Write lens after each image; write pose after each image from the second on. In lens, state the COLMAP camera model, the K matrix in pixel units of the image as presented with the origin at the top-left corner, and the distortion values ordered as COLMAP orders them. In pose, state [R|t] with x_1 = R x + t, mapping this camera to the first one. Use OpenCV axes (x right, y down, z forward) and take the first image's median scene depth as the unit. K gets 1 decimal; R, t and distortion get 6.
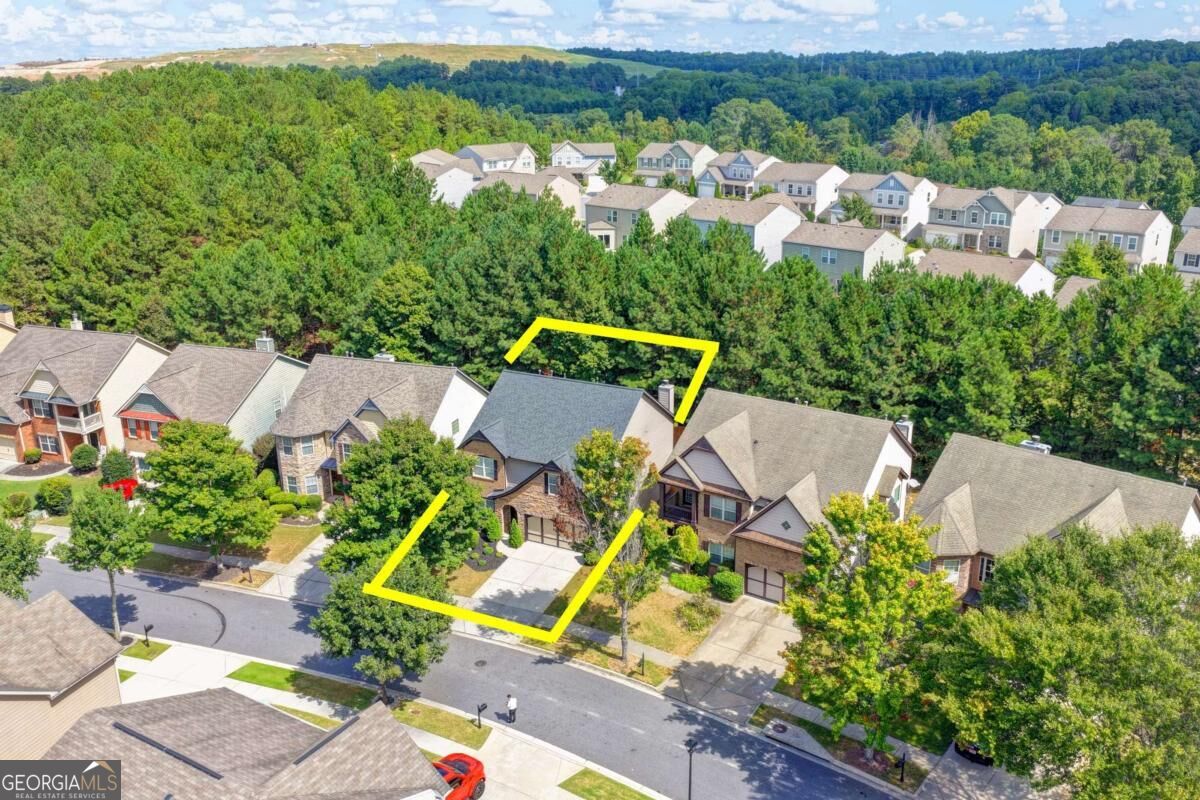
lens RADIAL K [[998.5, 0, 600.0], [0, 998.5, 400.0], [0, 0, 1]] dist [-0.008865, 0.021341]
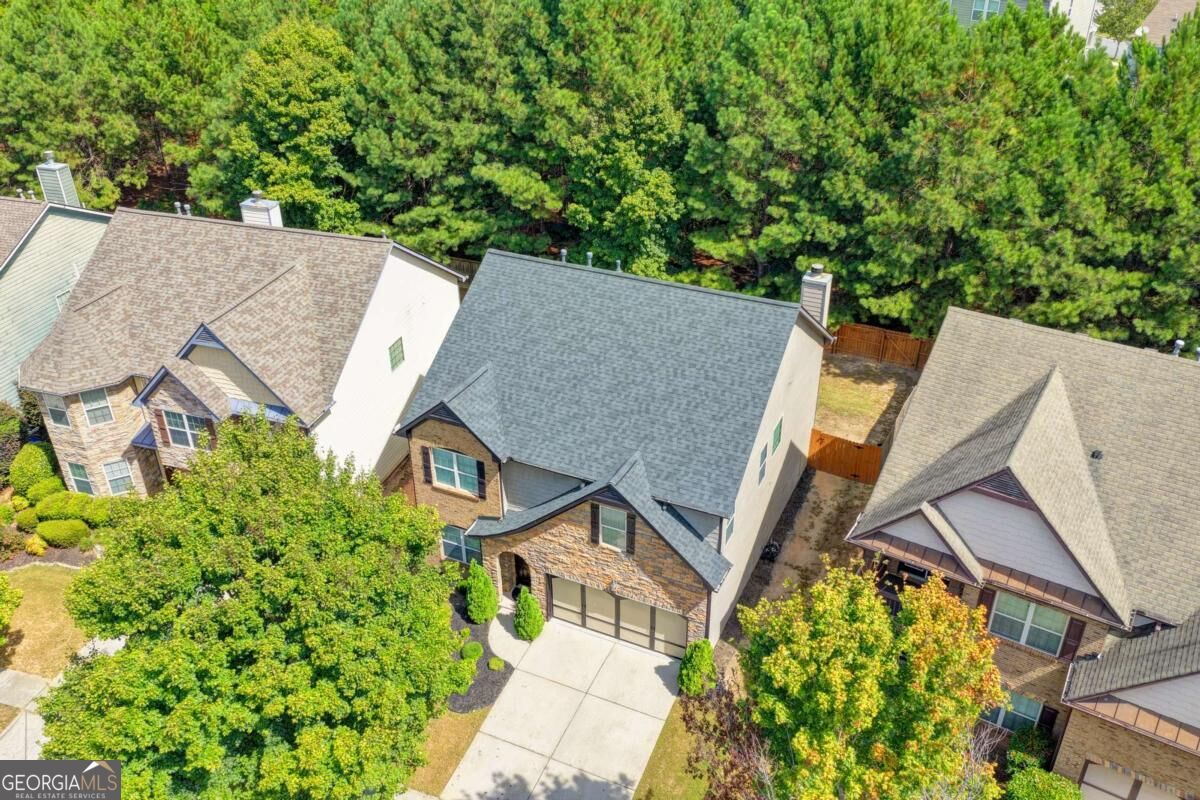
lens RADIAL K [[998.5, 0, 600.0], [0, 998.5, 400.0], [0, 0, 1]] dist [-0.008865, 0.021341]
pose [[0.999538, -0.014691, 0.026604, -0.047392], [0.008554, 0.976003, 0.217588, -0.053542], [-0.029162, -0.217260, 0.975678, 0.429070]]
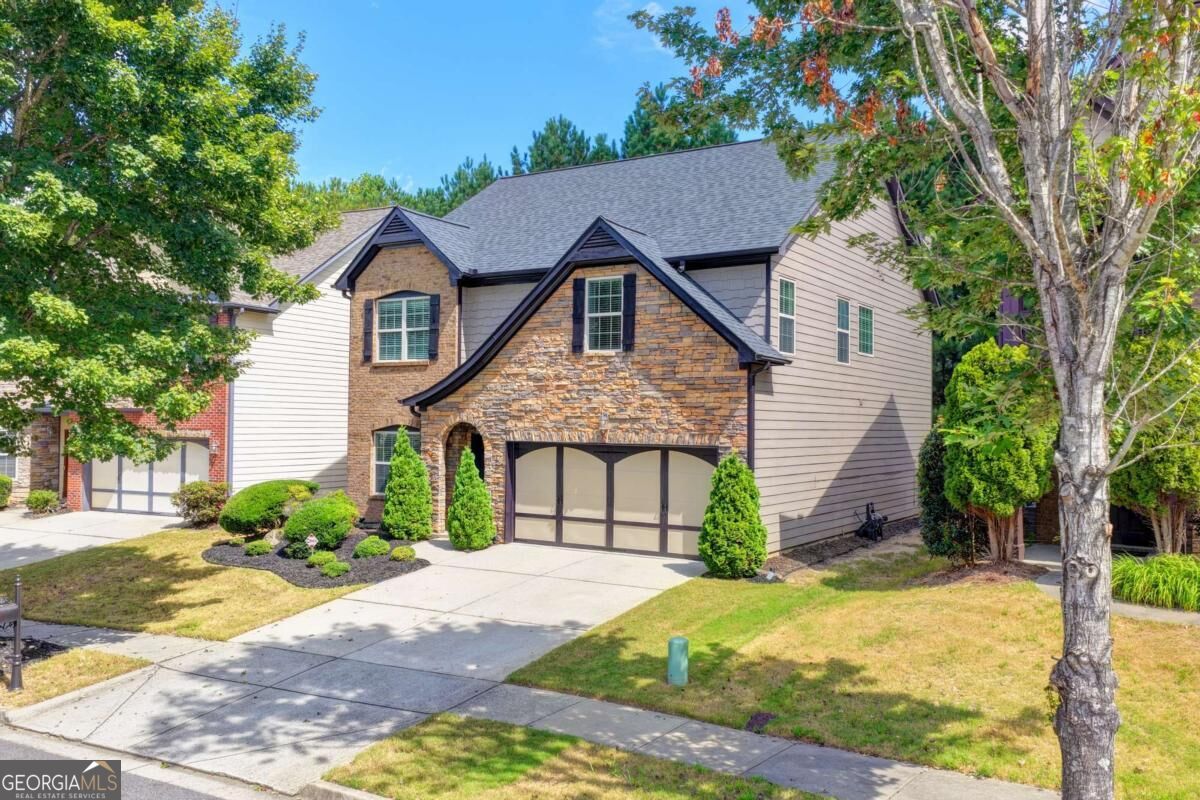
lens RADIAL K [[994.0, 0, 600.0], [0, 994.0, 400.0], [0, 0, 1]] dist [-0.000895, 0.000581]
pose [[0.994547, 0.015764, -0.103095, -0.012039], [-0.049038, 0.943107, -0.328854, 0.155432], [0.092046, 0.332116, 0.938736, 0.550702]]
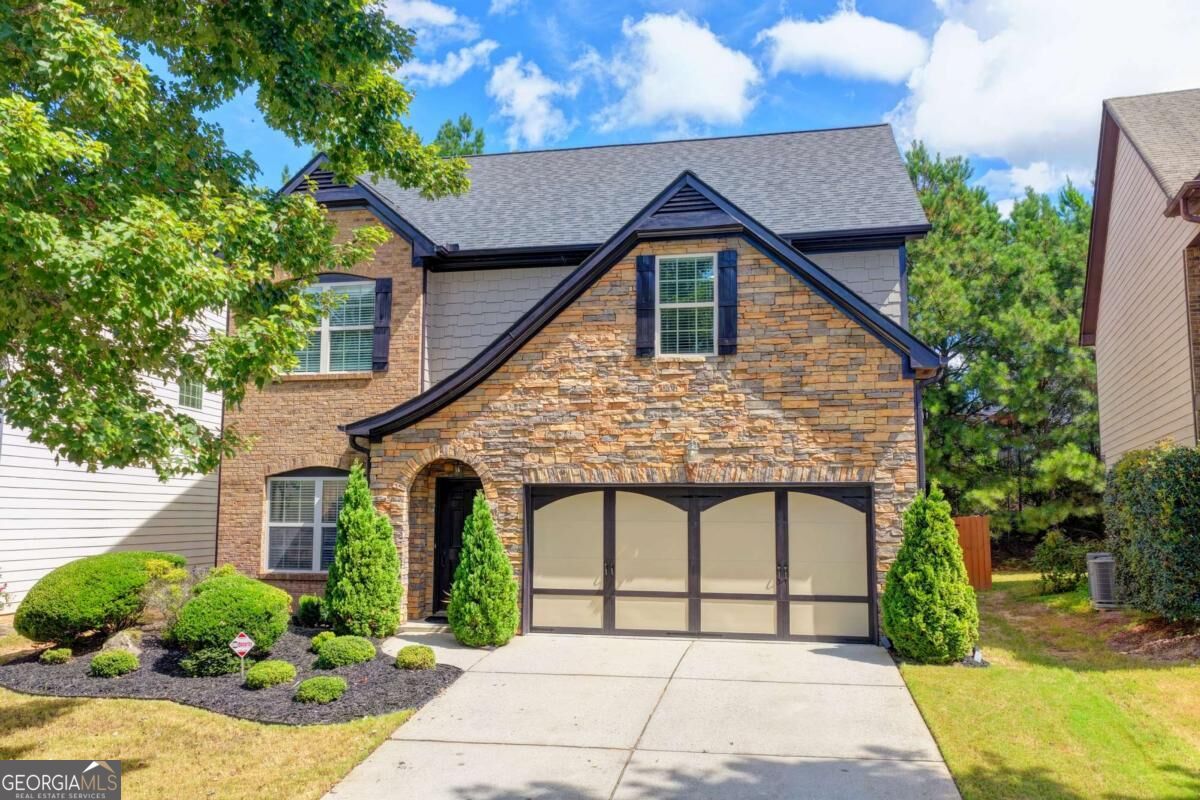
lens RADIAL K [[998.5, 0, 600.0], [0, 998.5, 400.0], [0, 0, 1]] dist [-0.008865, 0.021341]
pose [[0.968778, 0.039411, 0.244778, -0.087068], [0.066760, 0.909353, -0.410633, 0.143669], [-0.238773, 0.414154, 0.878330, 0.620911]]
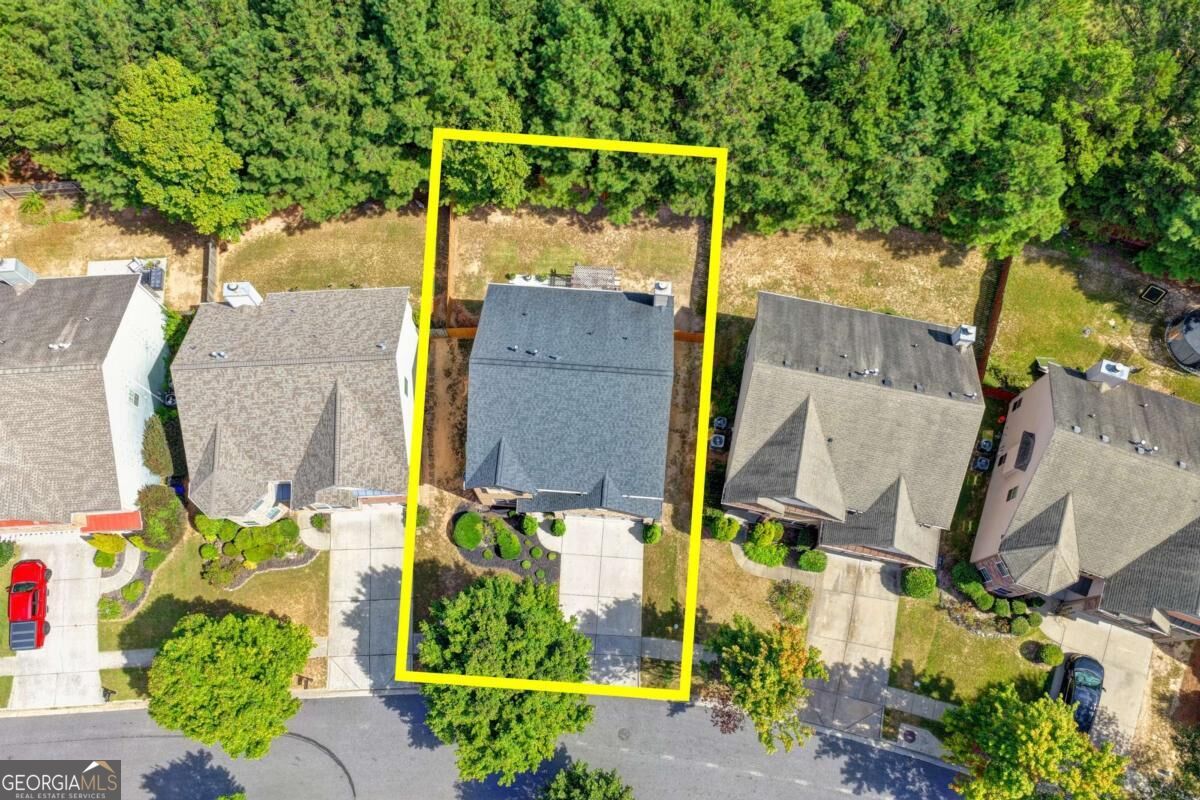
lens RADIAL K [[994.0, 0, 600.0], [0, 994.0, 400.0], [0, 0, 1]] dist [-0.000895, 0.000581]
pose [[0.923061, -0.364732, 0.122186, -0.090783], [0.111004, 0.556720, 0.823251, -0.520575], [-0.368289, -0.746347, 0.554373, 0.441210]]
